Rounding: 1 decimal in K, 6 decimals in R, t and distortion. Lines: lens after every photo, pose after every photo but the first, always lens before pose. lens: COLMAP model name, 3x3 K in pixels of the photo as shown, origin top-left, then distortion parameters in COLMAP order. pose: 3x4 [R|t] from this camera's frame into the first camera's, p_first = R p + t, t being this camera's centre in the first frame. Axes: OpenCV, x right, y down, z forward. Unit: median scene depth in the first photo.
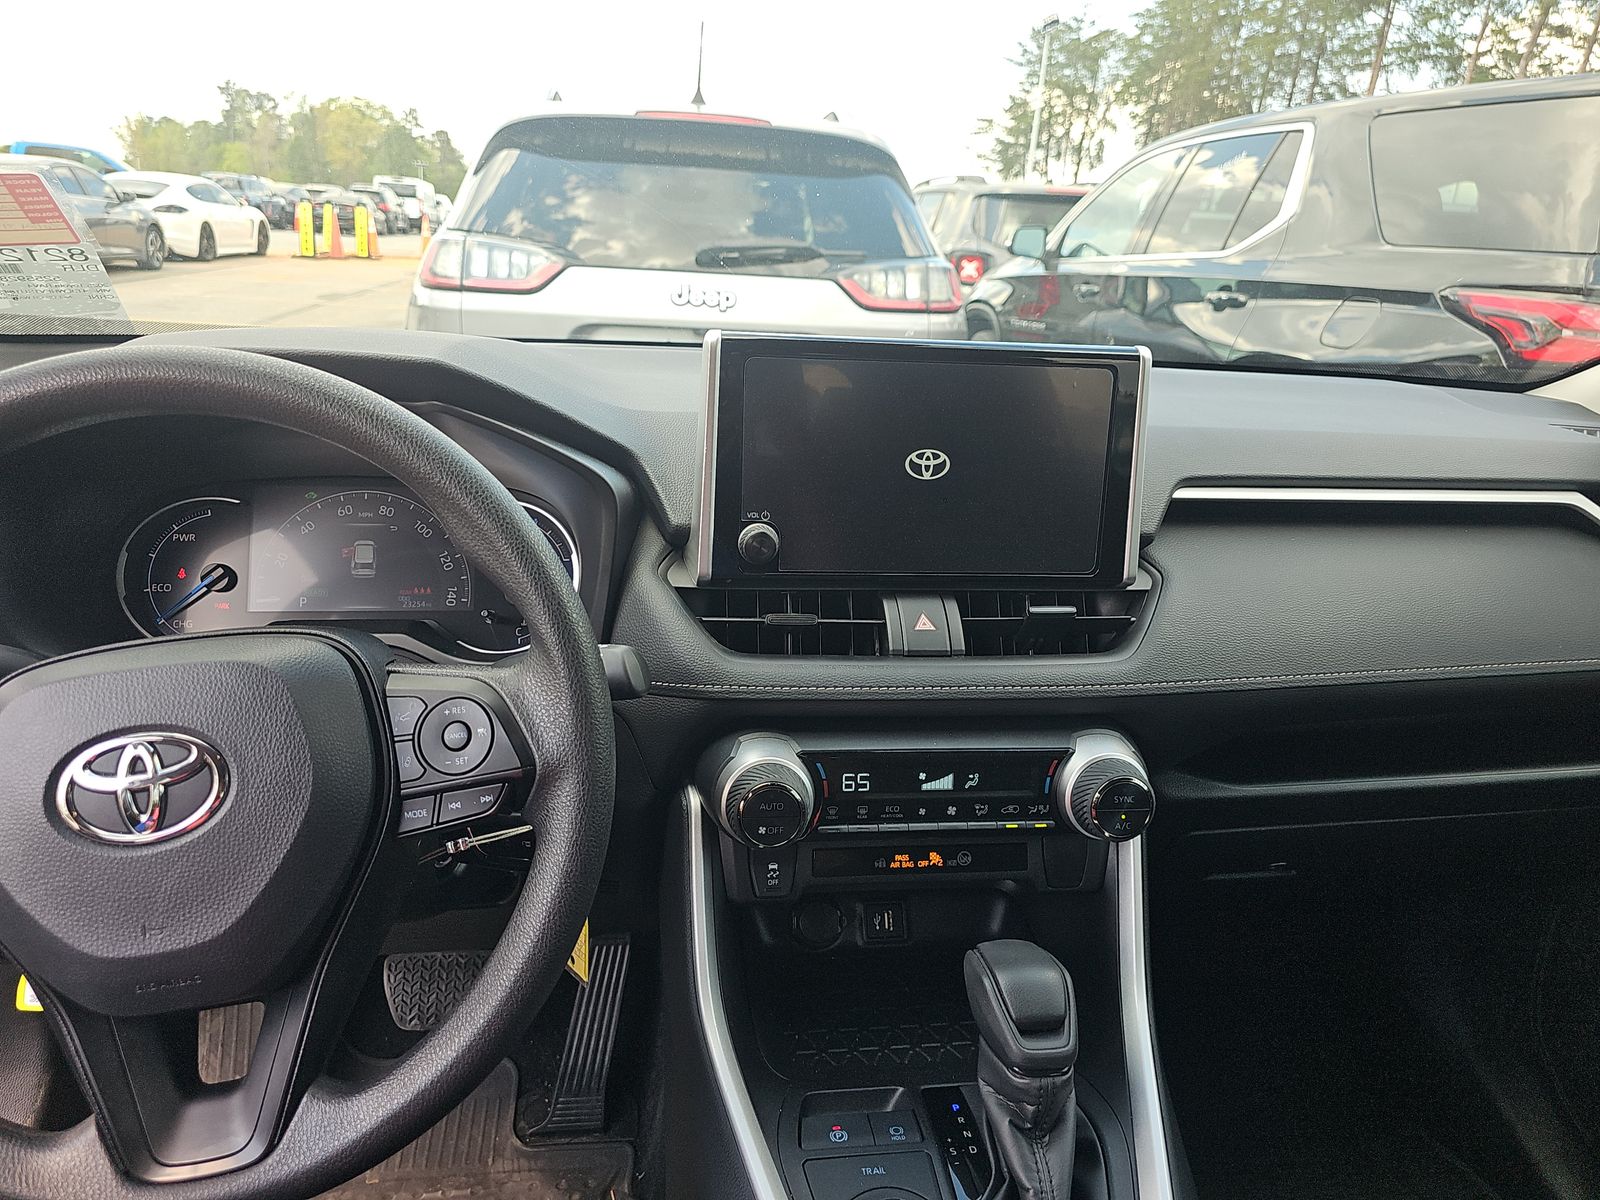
lens RADIAL K [[1067.2, 0, 787.4], [0, 1067.2, 590.4], [0, 0, 1]] dist [0.026273, -0.039861]
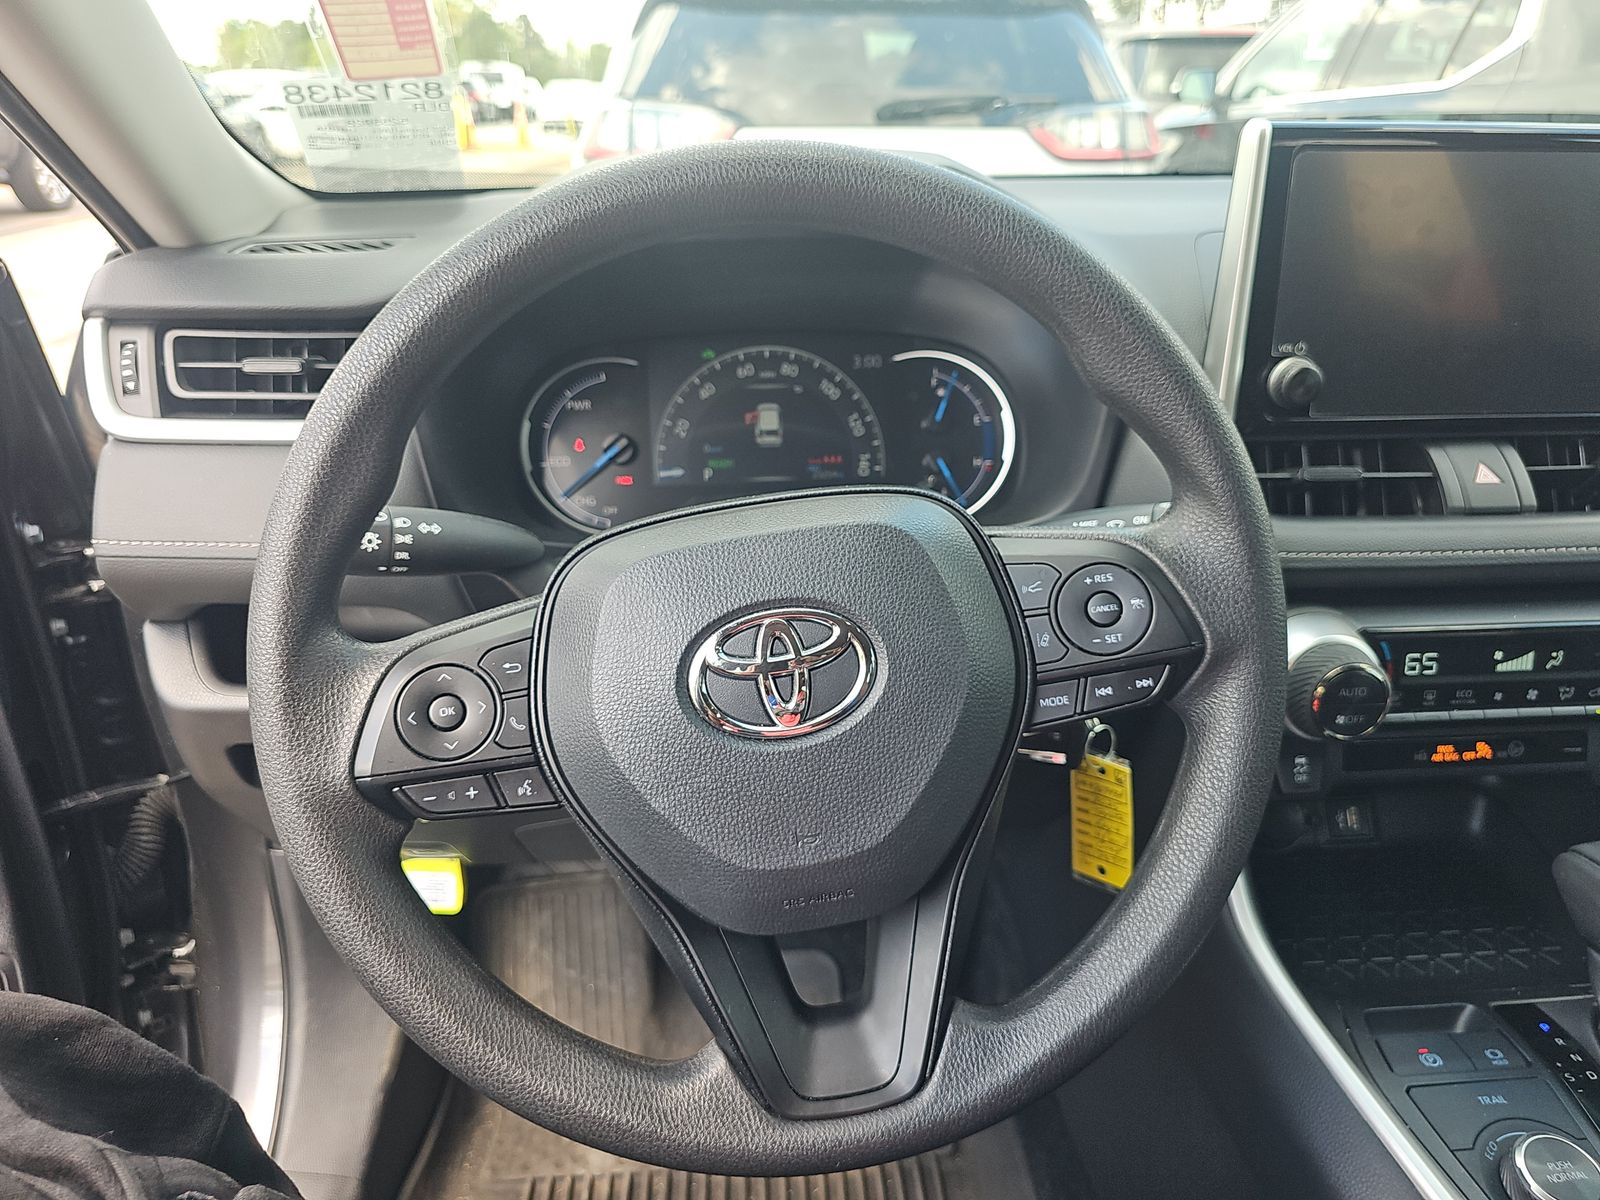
lens RADIAL K [[1067.2, 0, 768.4], [0, 1067.2, 586.3], [0, 0, 1]] dist [0.026273, -0.039861]
pose [[0.996144, -0.017585, -0.085948, -0.362286], [0.025634, 0.995293, 0.093460, 0.024801], [0.083900, -0.095303, 0.991906, 0.112226]]
